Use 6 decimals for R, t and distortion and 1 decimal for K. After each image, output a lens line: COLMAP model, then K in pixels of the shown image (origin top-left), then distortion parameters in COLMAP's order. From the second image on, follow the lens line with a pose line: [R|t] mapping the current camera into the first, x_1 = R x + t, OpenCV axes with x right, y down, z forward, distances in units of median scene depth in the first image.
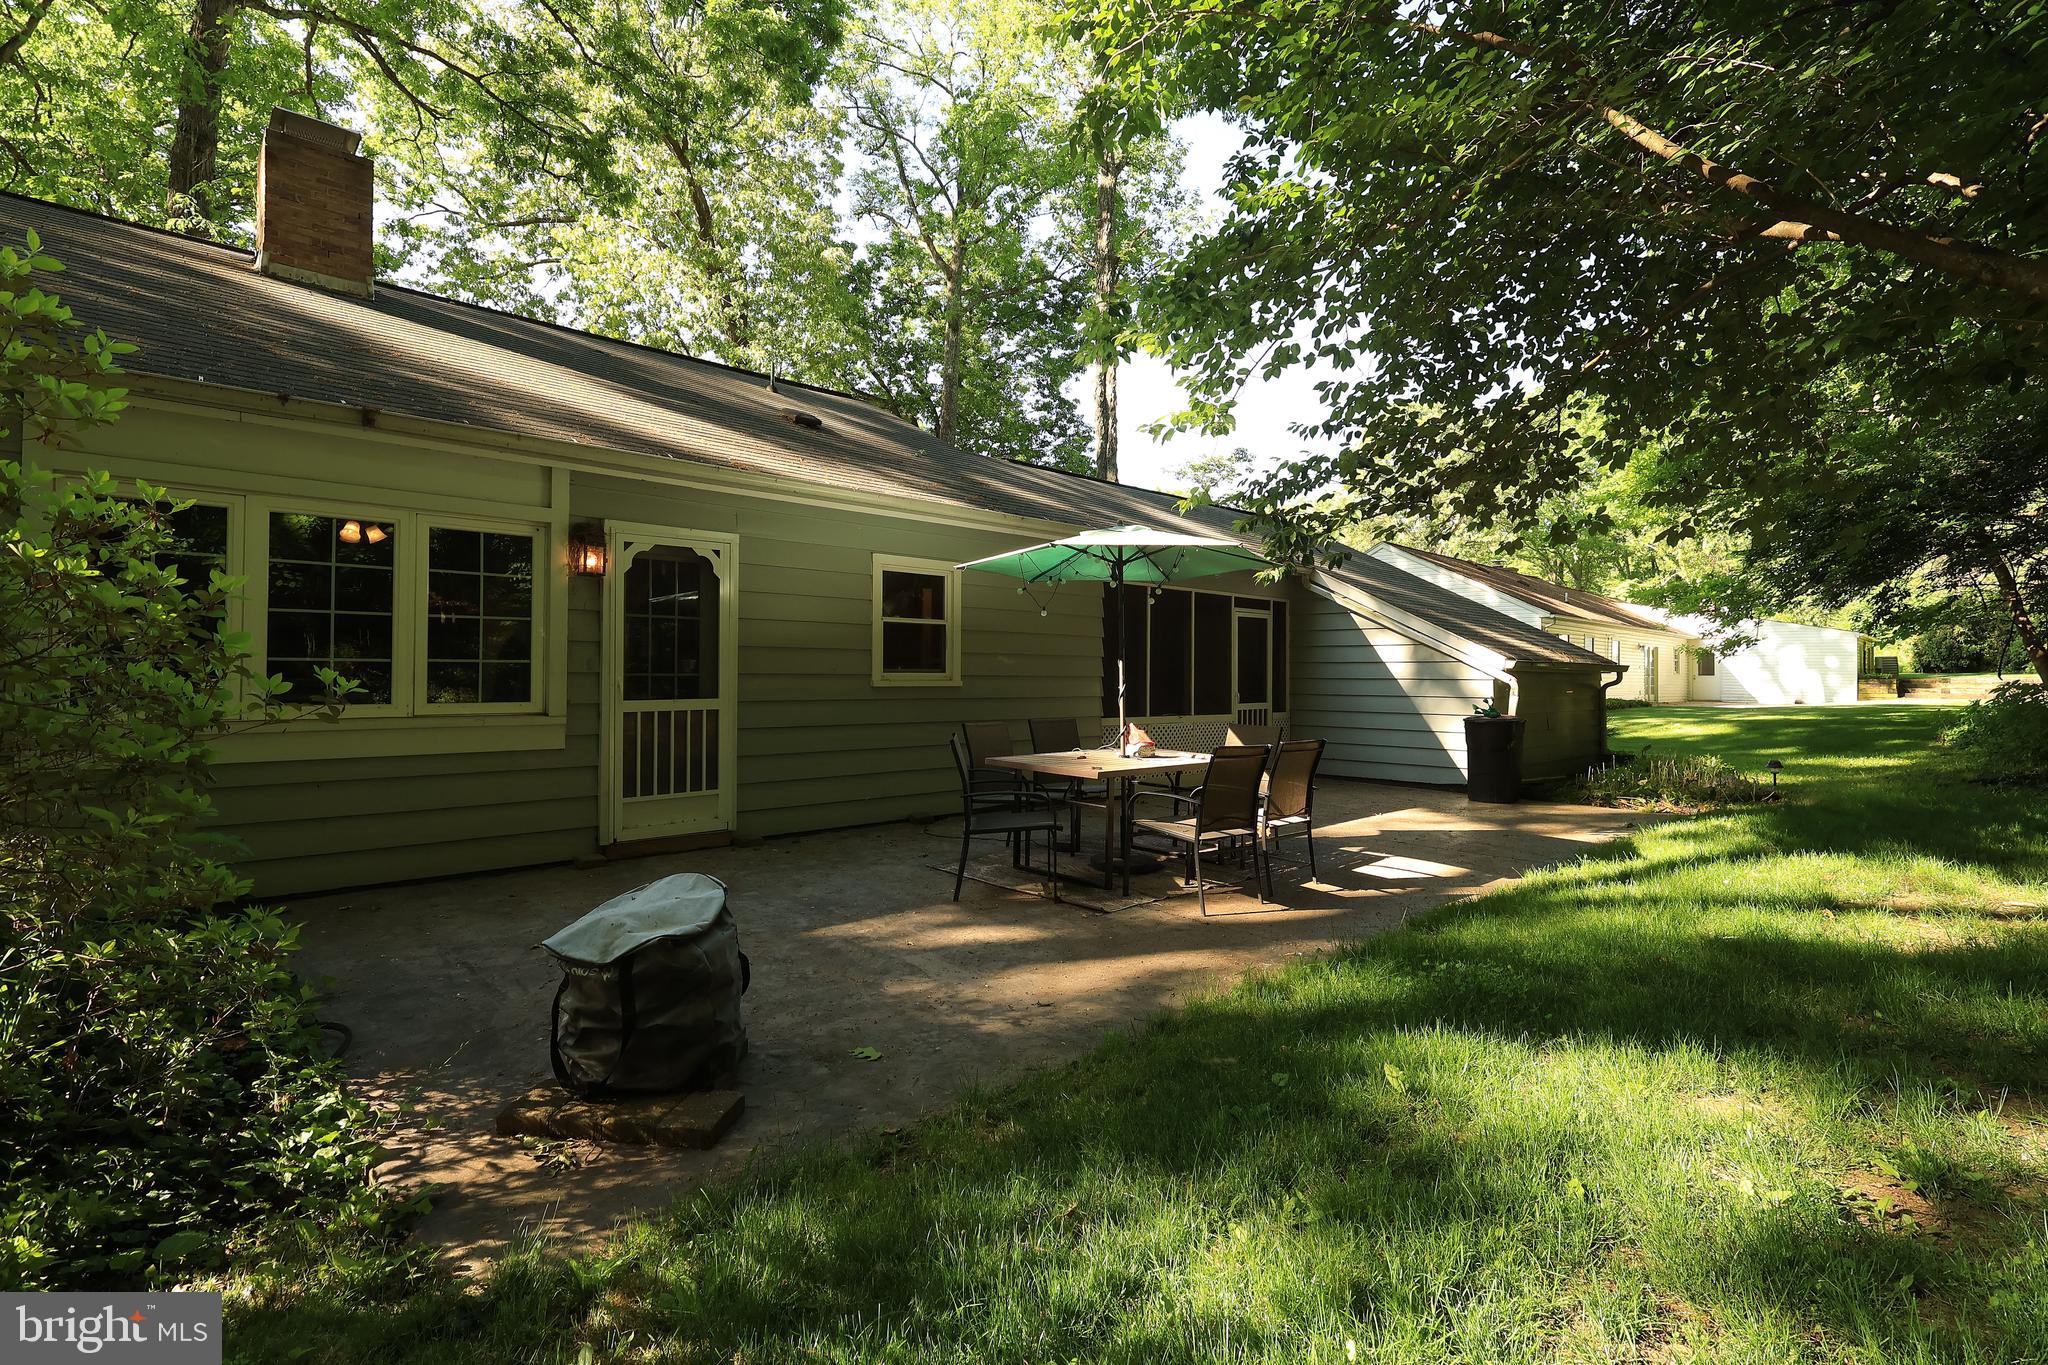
lens RADIAL K [[964.7, 0, 1033.2], [0, 964.7, 682.6], [0, 0, 1]] dist [0.001898, 0.001190]
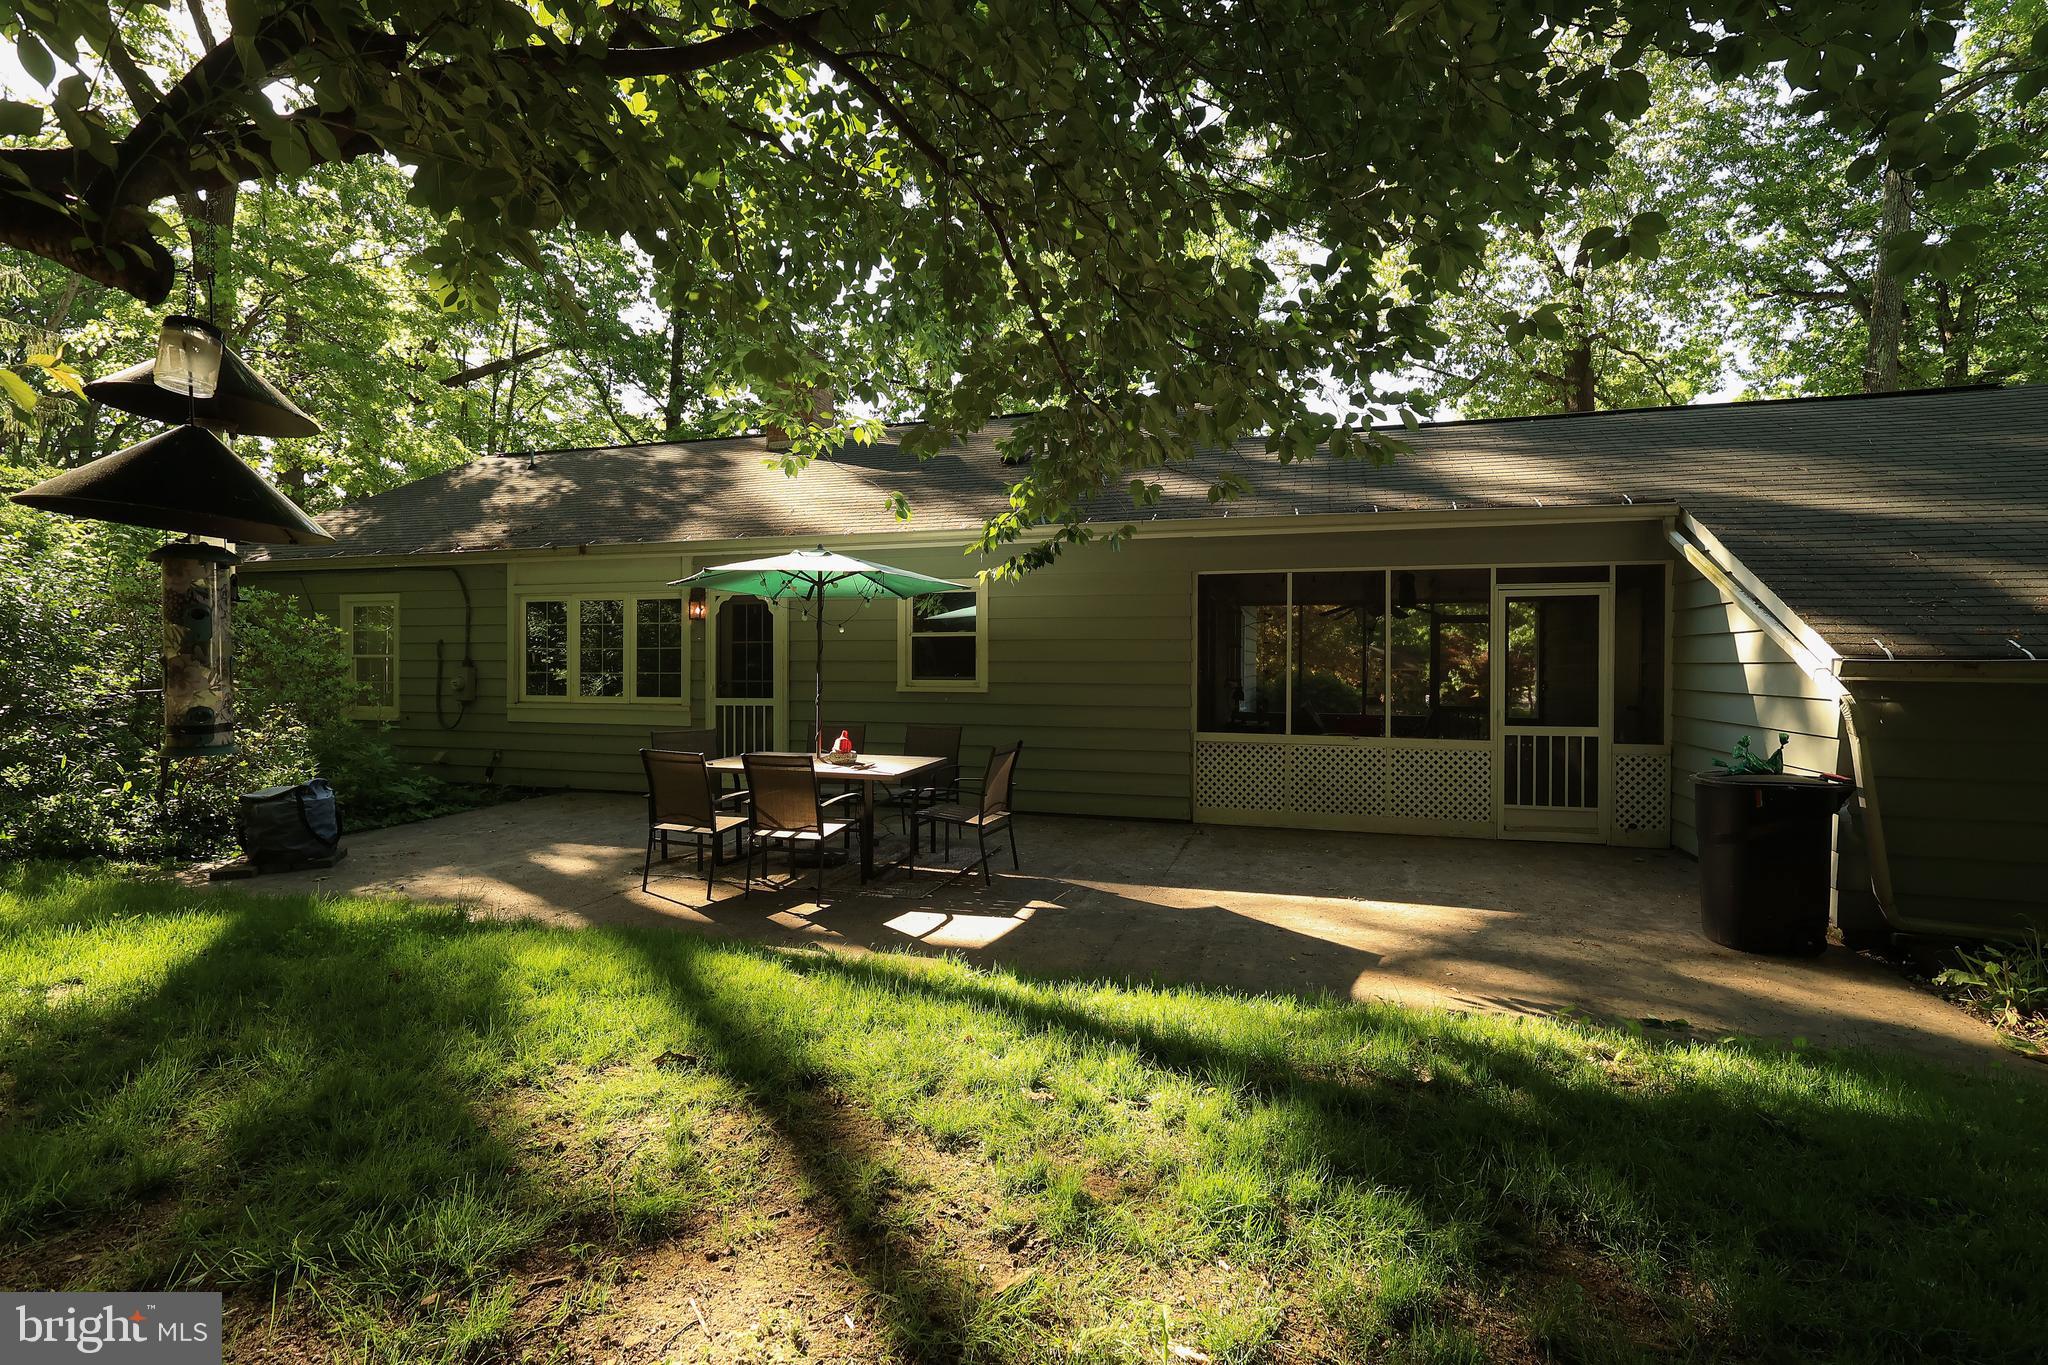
lens RADIAL K [[964.7, 0, 1033.2], [0, 964.7, 682.6], [0, 0, 1]] dist [0.001898, 0.001190]
pose [[0.478821, 0.014426, -0.877794, 1.121506], [-0.003830, 0.999890, 0.014343, -0.028825], [0.877904, -0.003505, 0.478823, 0.655178]]
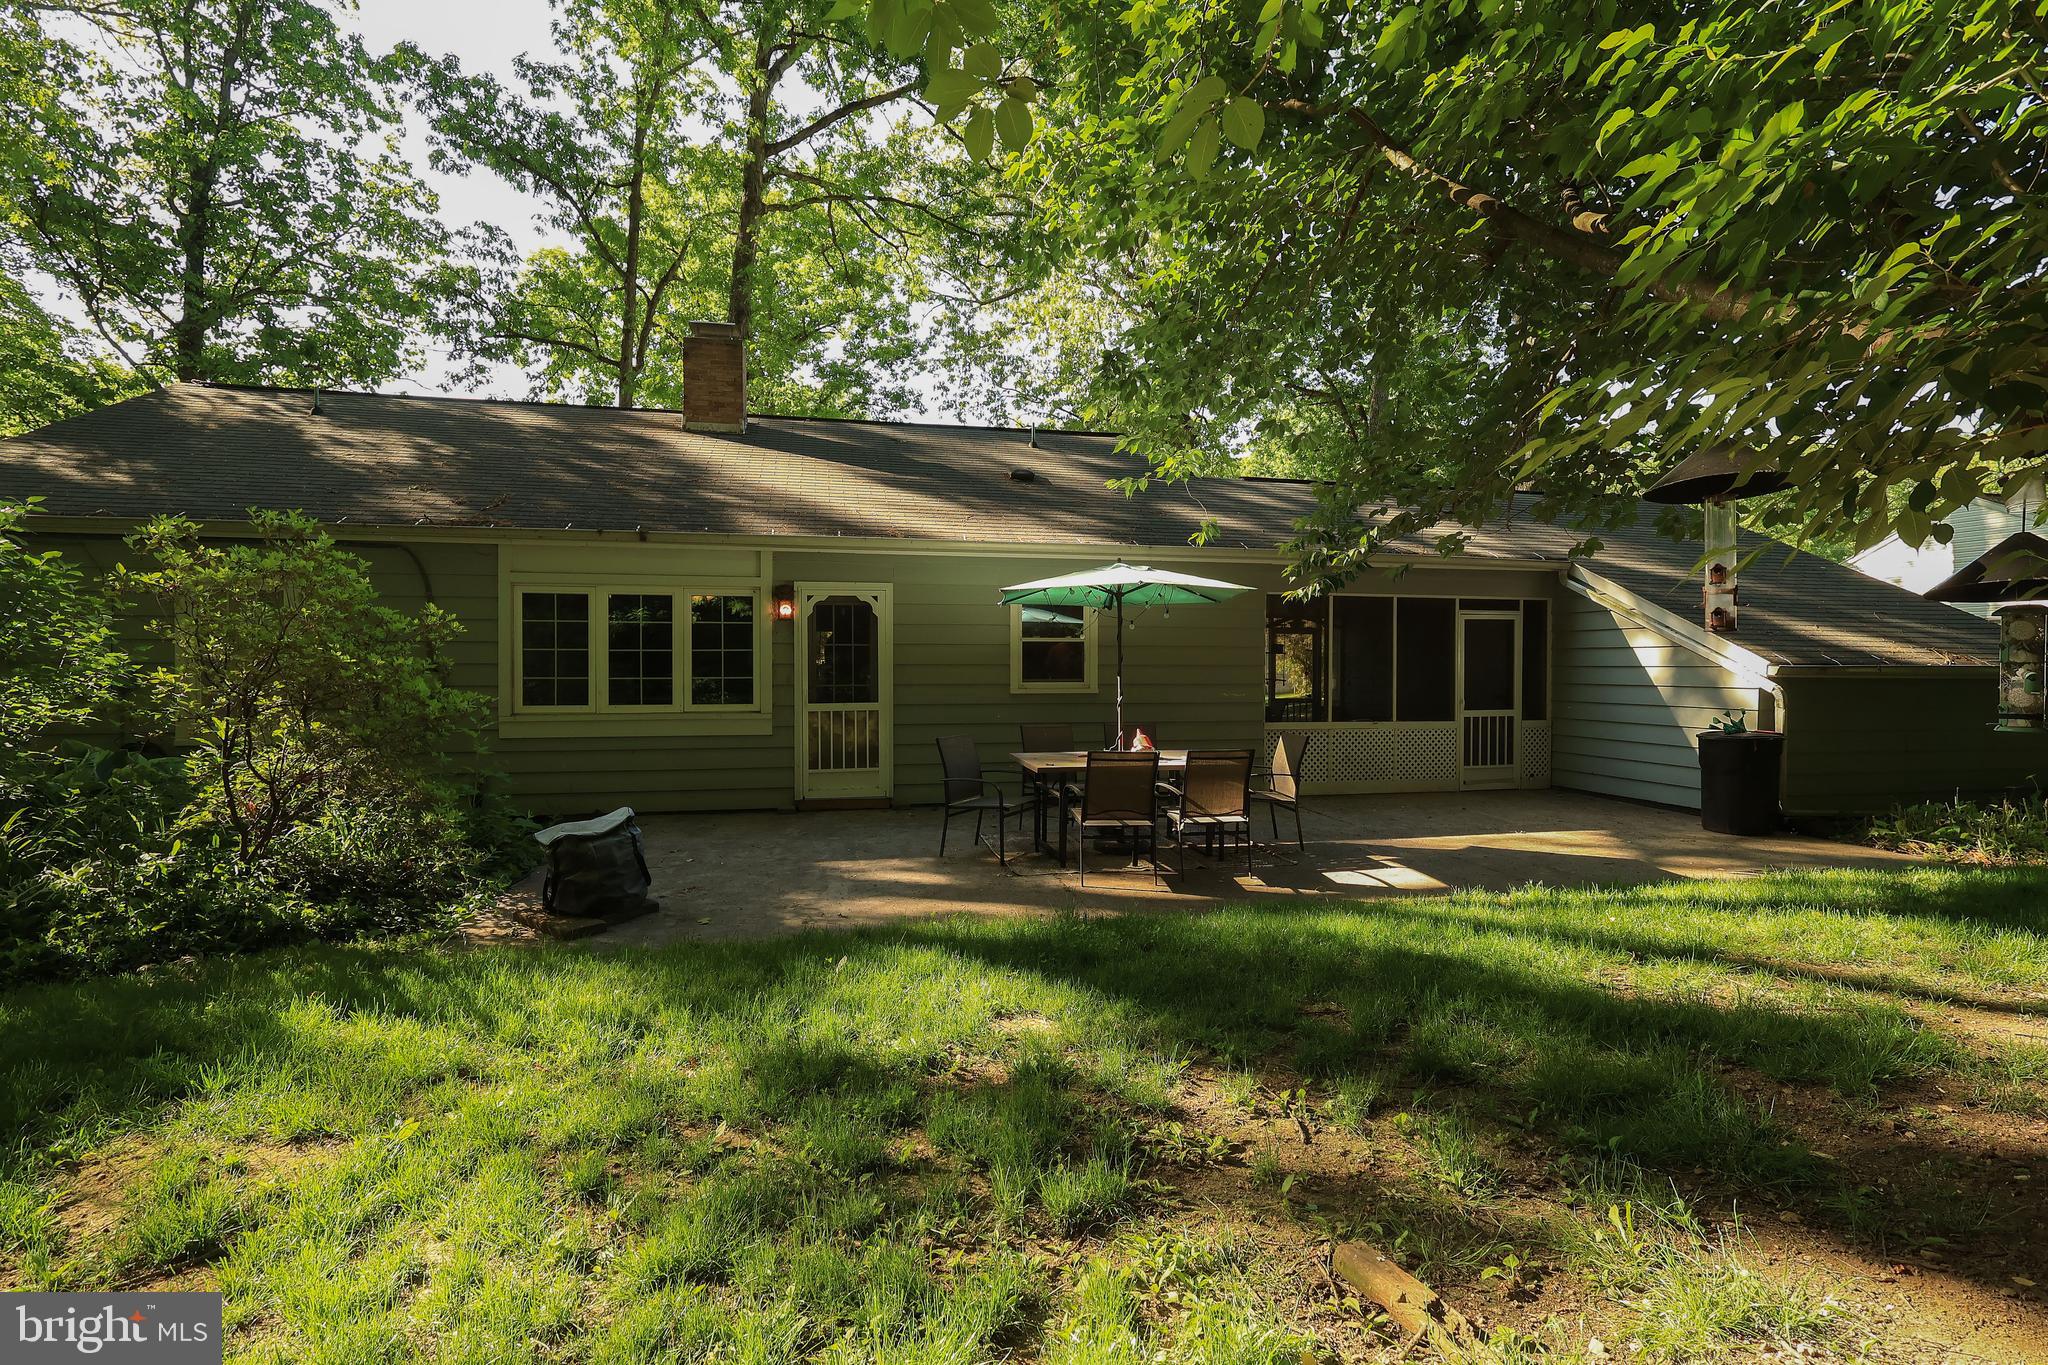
lens RADIAL K [[964.7, 0, 1033.2], [0, 964.7, 682.6], [0, 0, 1]] dist [0.001898, 0.001190]
pose [[0.854703, 0.005979, -0.519083, 0.592352], [-0.000211, 0.999938, 0.011170, -0.028029], [0.519117, -0.009437, 0.854651, -0.075876]]
